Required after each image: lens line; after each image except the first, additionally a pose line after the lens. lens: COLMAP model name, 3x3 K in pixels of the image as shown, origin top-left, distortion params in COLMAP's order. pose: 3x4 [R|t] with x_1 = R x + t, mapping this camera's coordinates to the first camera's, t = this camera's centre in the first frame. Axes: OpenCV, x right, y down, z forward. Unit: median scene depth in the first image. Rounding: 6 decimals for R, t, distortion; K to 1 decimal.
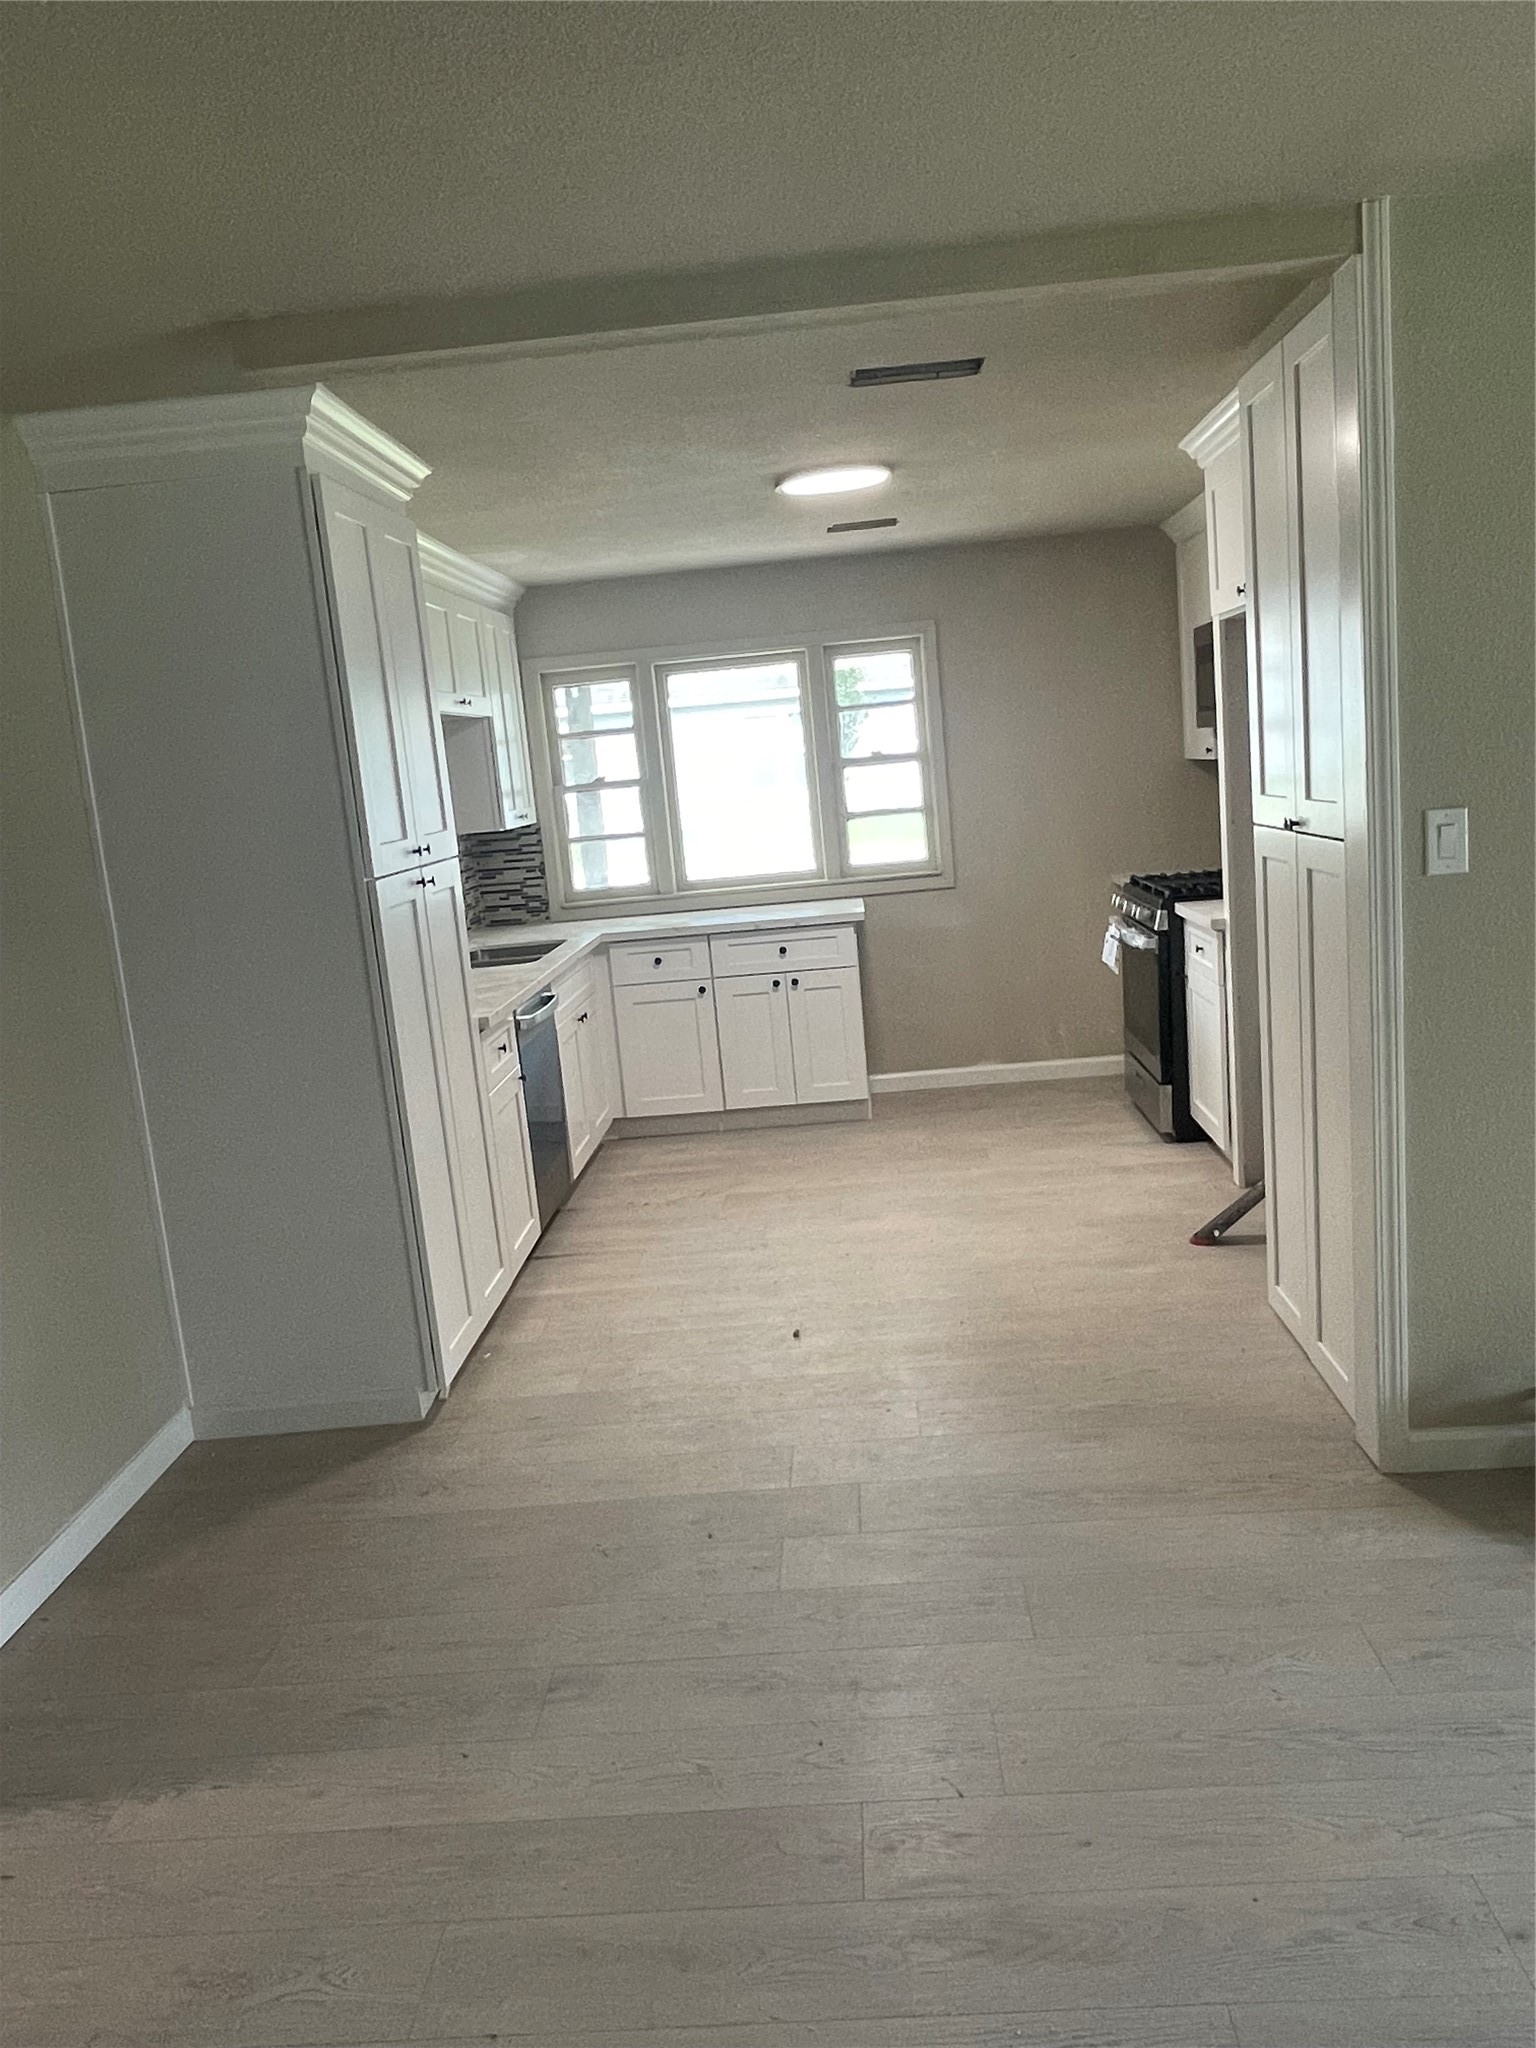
lens RADIAL K [[1506.9, 0, 781.7], [0, 1506.9, 1019.6], [0, 0, 1]] dist [-0.006251, 0.003020]
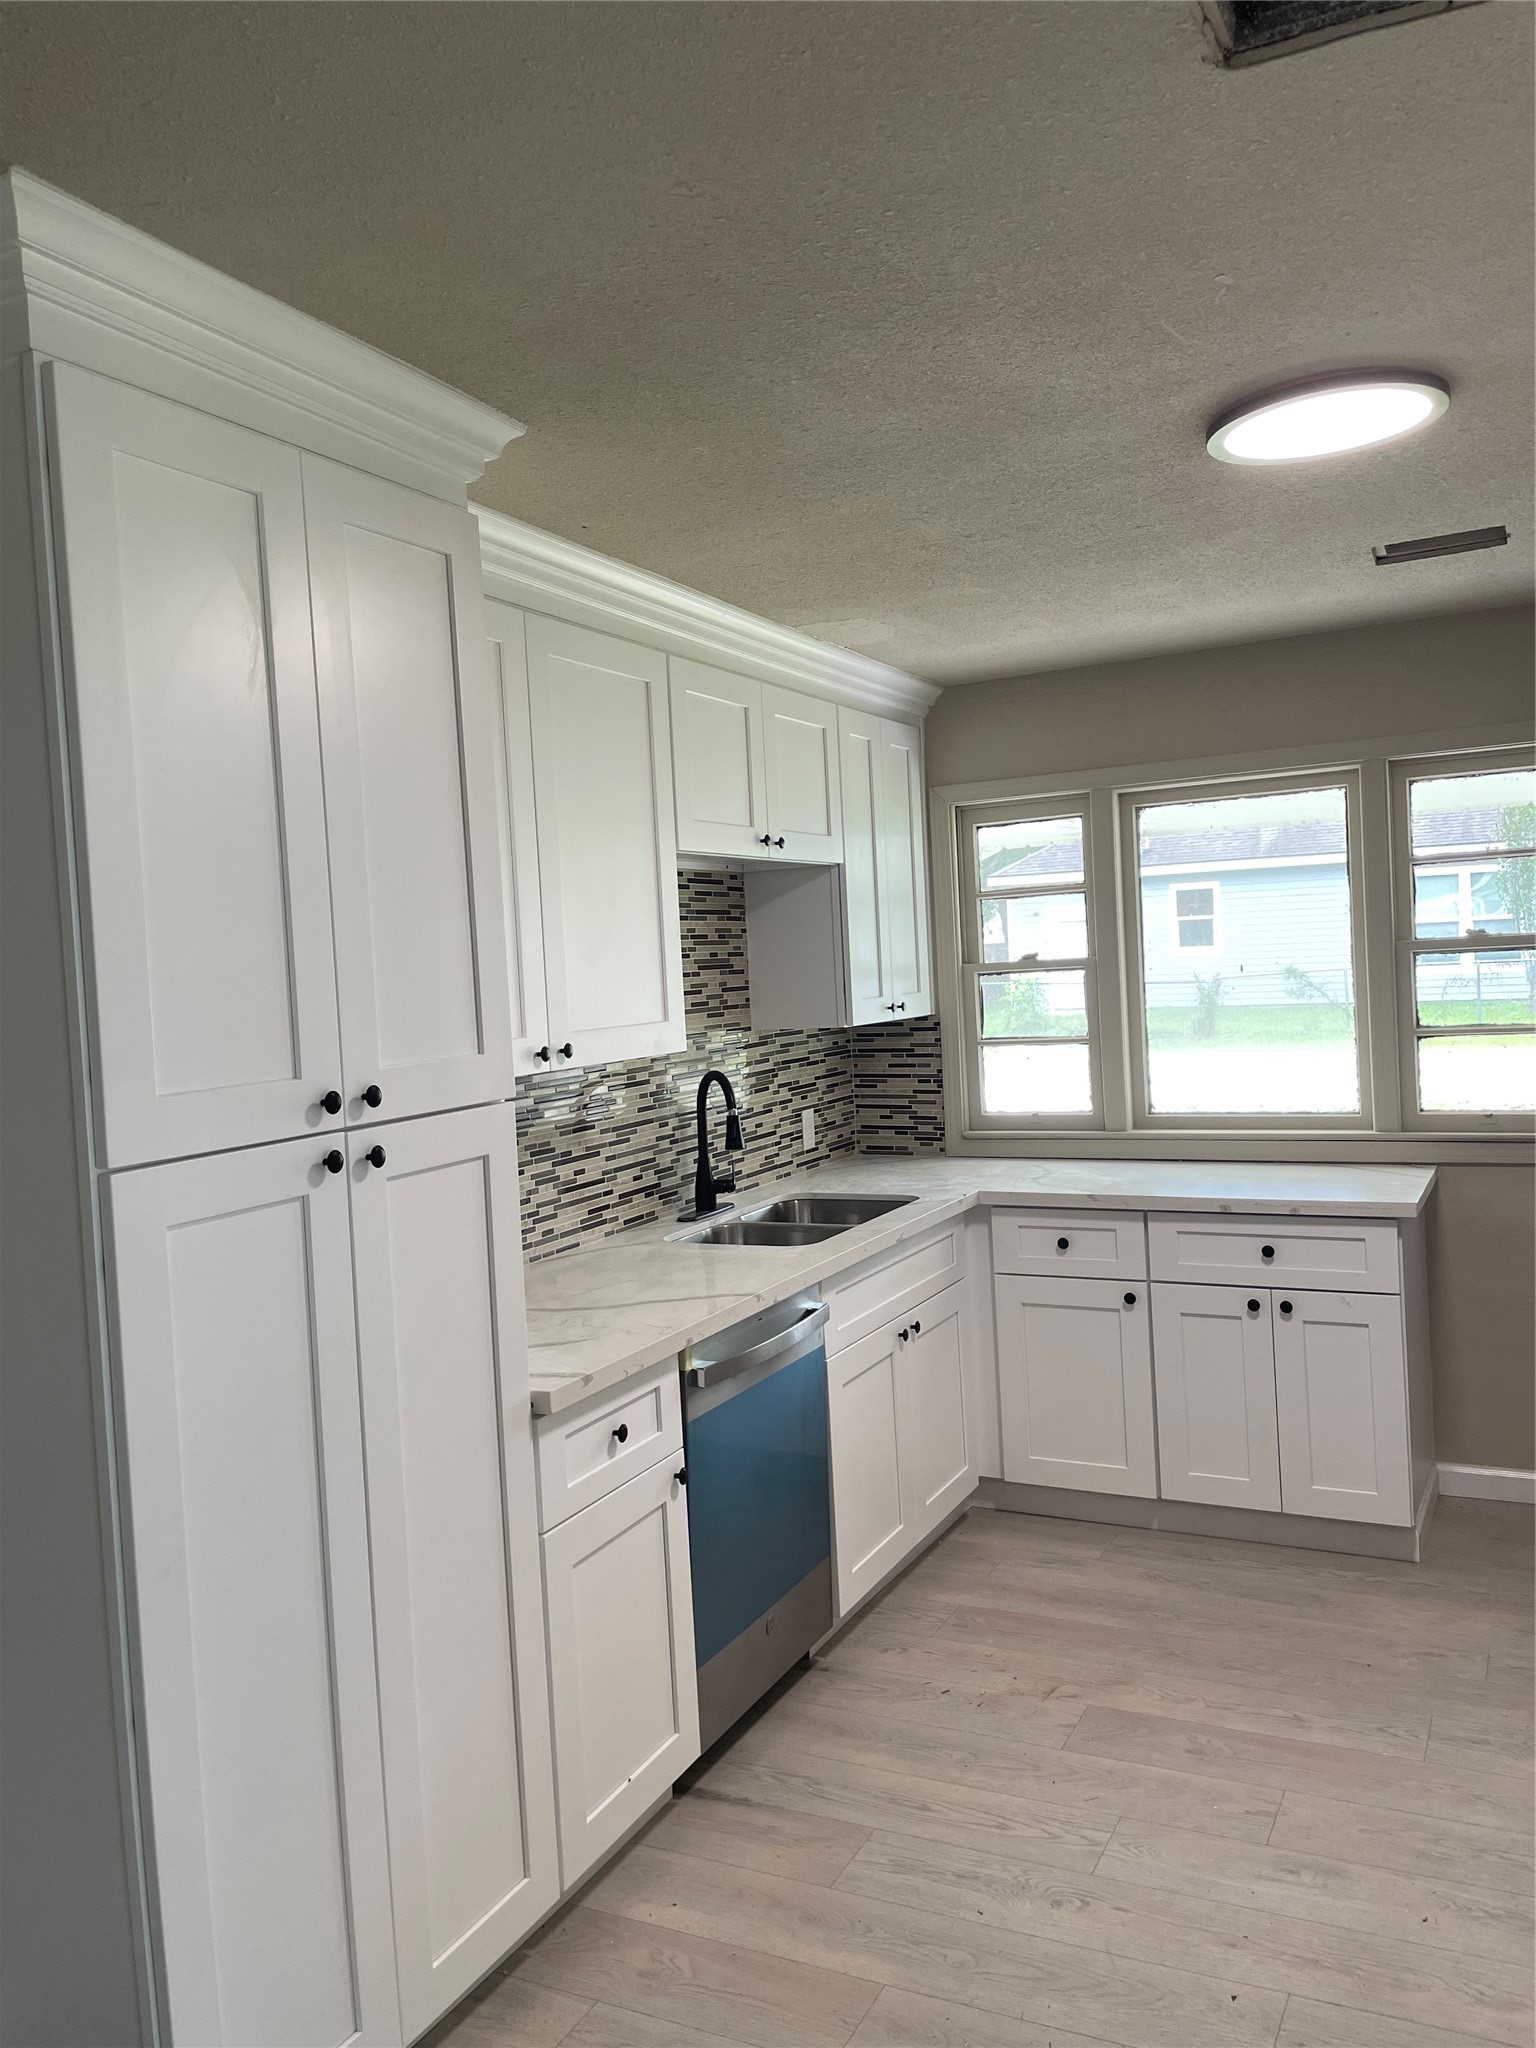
lens RADIAL K [[1544.0, 0, 779.8], [0, 1544.0, 1003.9], [0, 0, 1]] dist [0.087655, -0.117773]
pose [[0.911159, 0.053400, -0.408581, 0.069514], [-0.099482, 0.990743, -0.092364, -0.064611], [0.399866, 0.124805, 0.908037, 0.330093]]
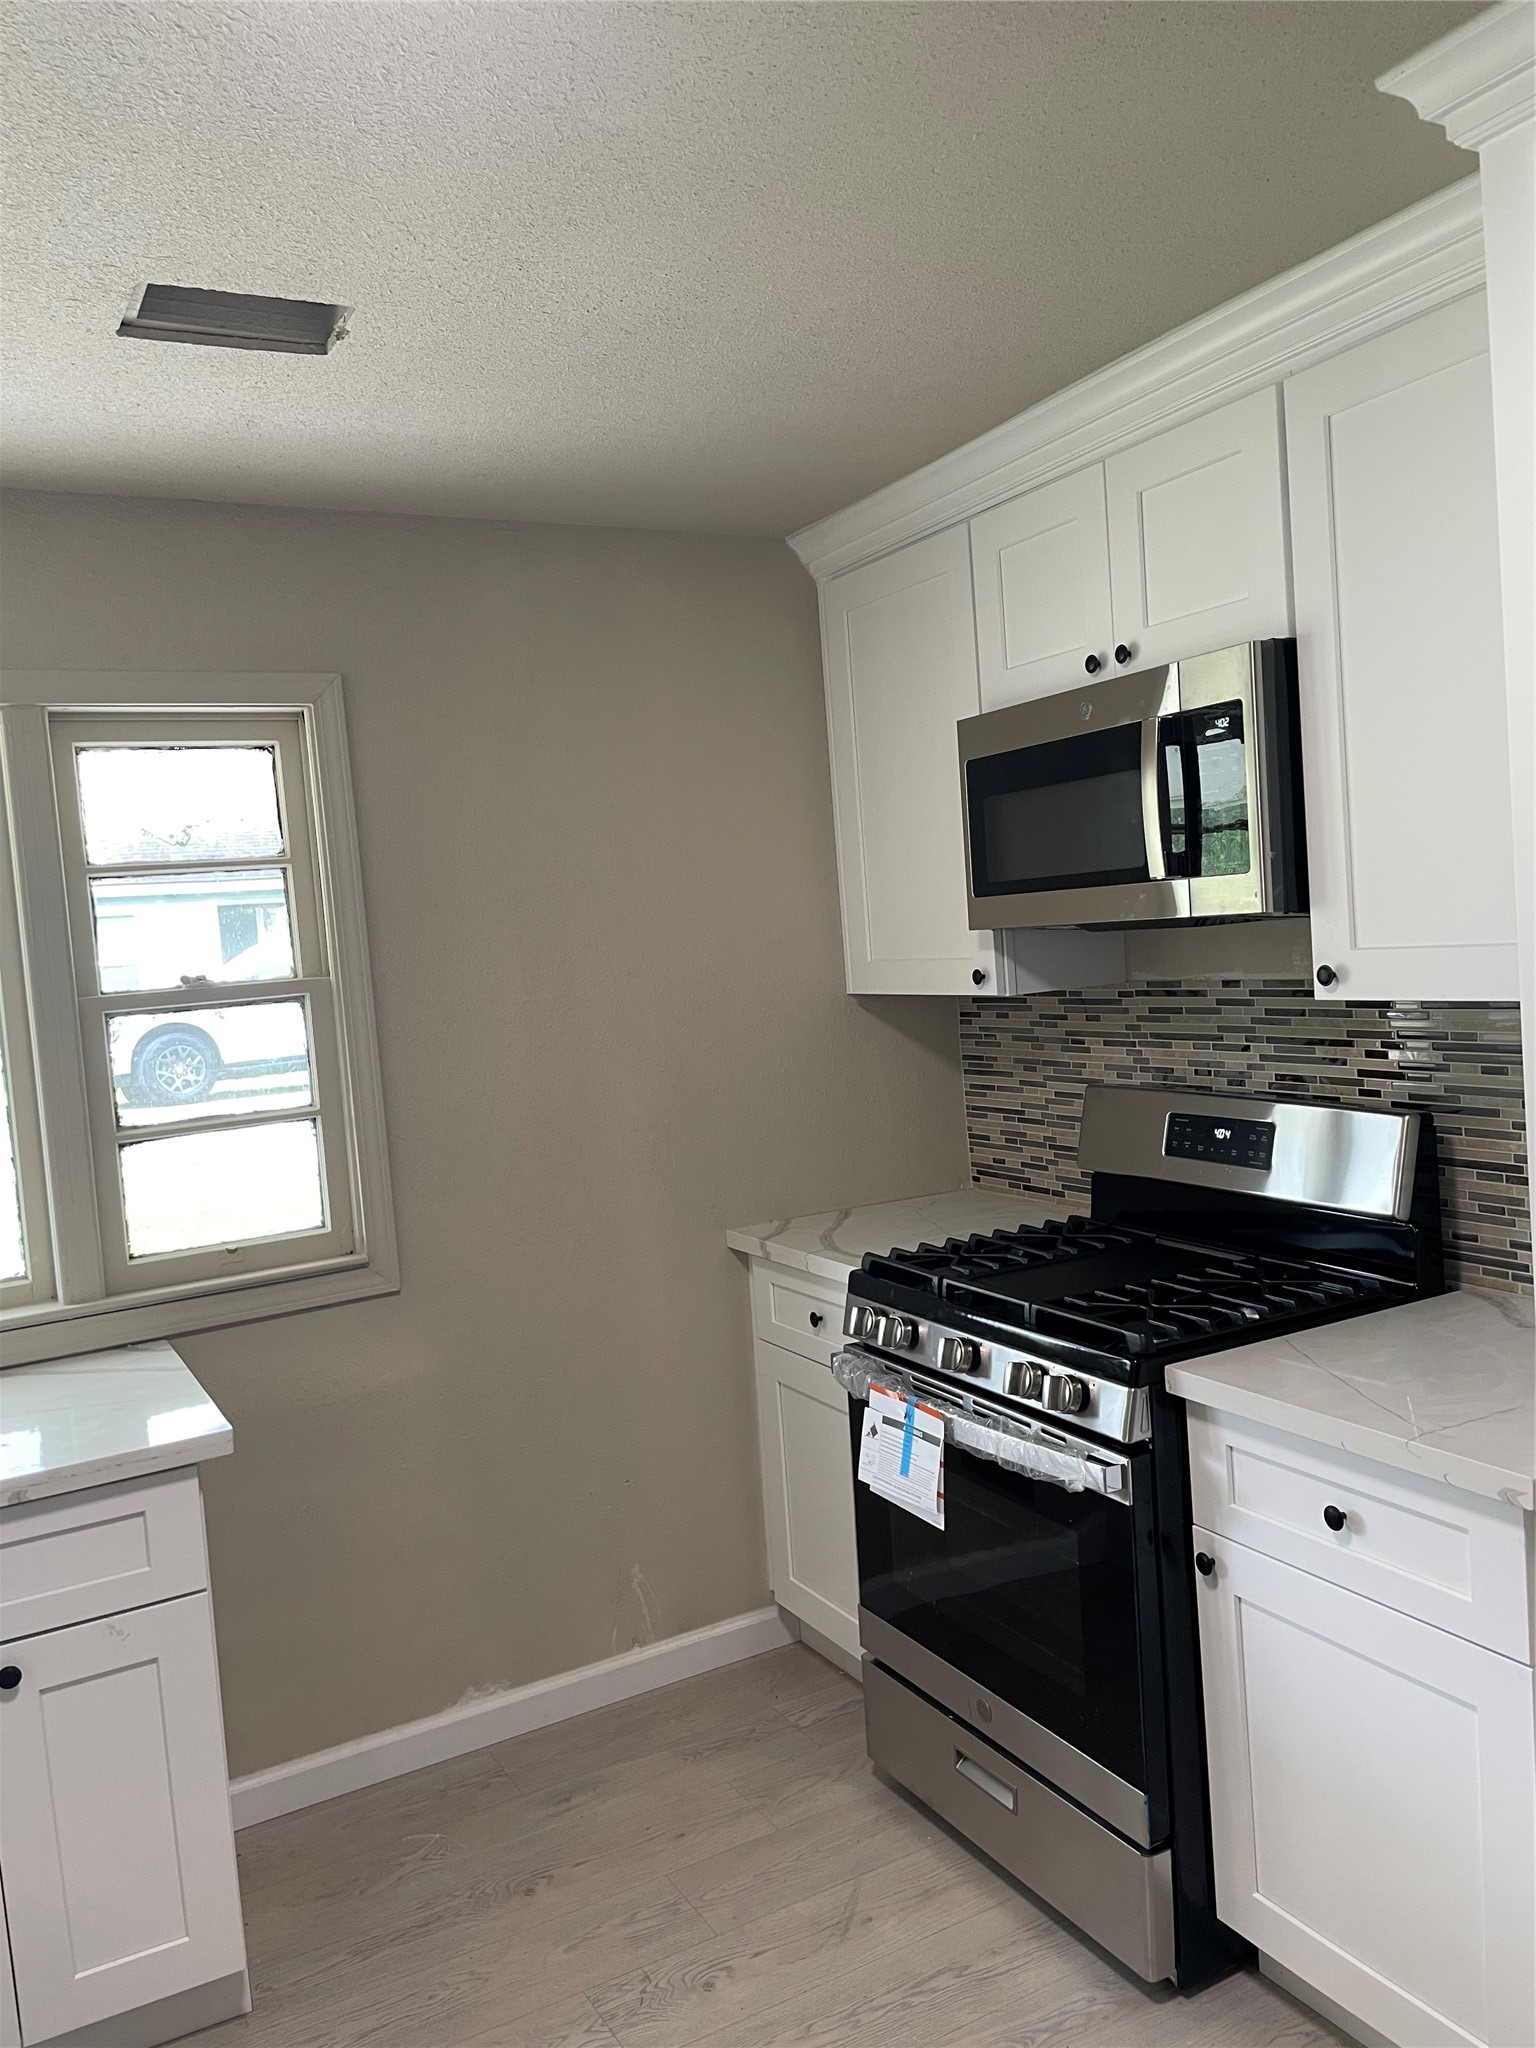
lens RADIAL K [[1544.0, 0, 779.8], [0, 1544.0, 1003.9], [0, 0, 1]] dist [0.087655, -0.117773]
pose [[0.853734, -0.006427, 0.520670, -0.023127], [0.090408, 0.986567, -0.136062, -0.102892], [-0.512801, 0.163234, 0.842846, 0.586027]]
